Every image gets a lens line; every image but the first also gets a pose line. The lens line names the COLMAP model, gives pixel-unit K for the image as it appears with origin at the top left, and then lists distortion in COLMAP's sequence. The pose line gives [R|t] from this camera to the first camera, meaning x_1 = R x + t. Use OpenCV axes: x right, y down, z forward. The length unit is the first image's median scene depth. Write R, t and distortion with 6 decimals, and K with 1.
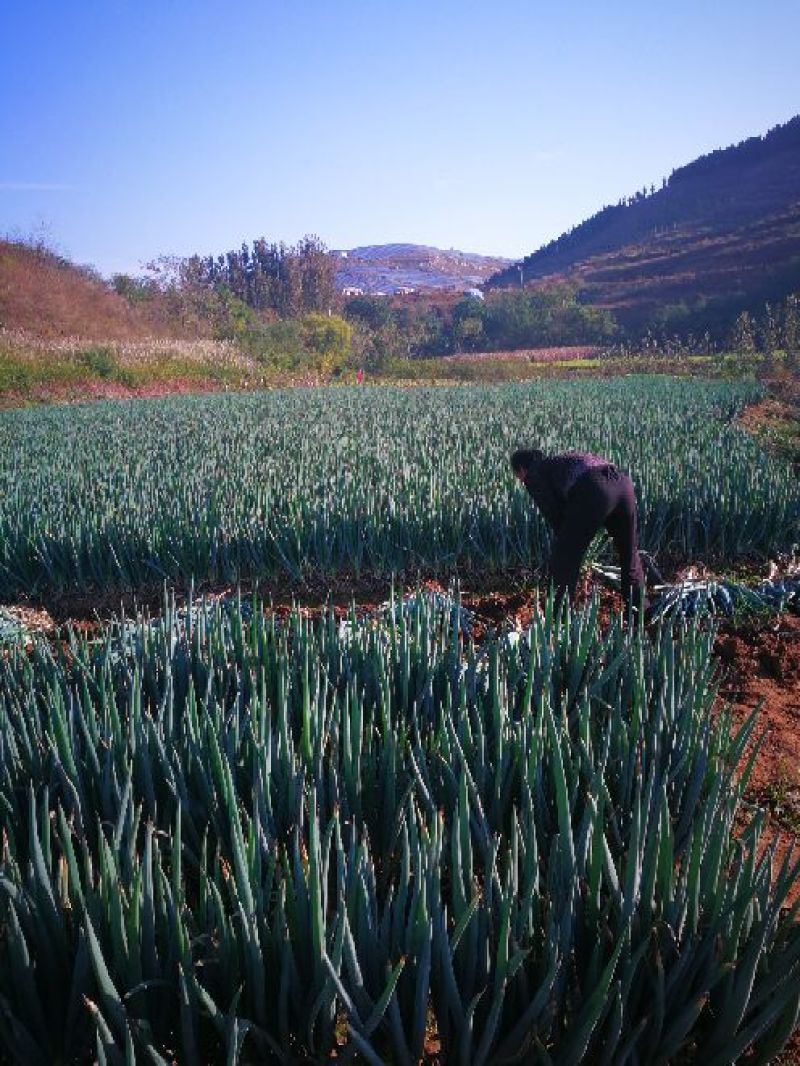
lens RADIAL K [[847.5, 0, 396.1], [0, 847.5, 533.9], [0, 0, 1]] dist [0.006234, -0.010148]
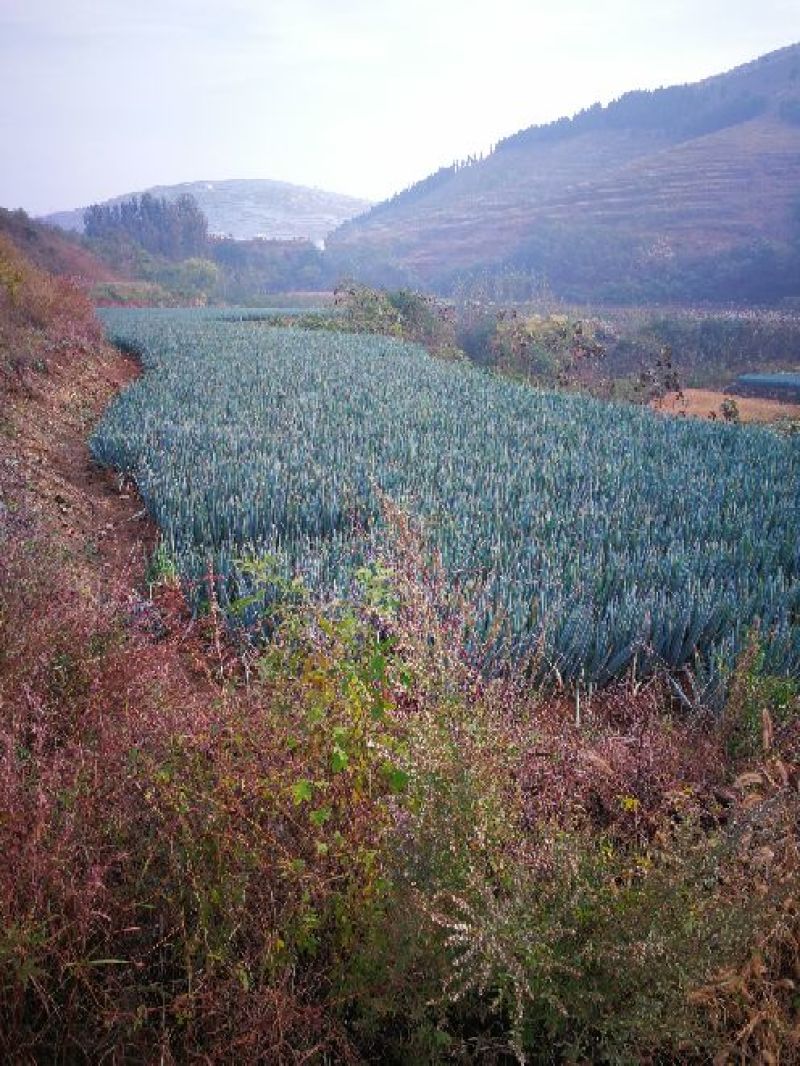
lens RADIAL K [[847.5, 0, 394.3], [0, 847.5, 532.3], [0, 0, 1]] dist [0.006234, -0.010148]
pose [[0.987769, 0.008876, 0.155671, 0.012765], [-0.019984, 0.997351, 0.069936, 0.054260], [-0.154637, -0.072191, 0.985330, -0.289777]]
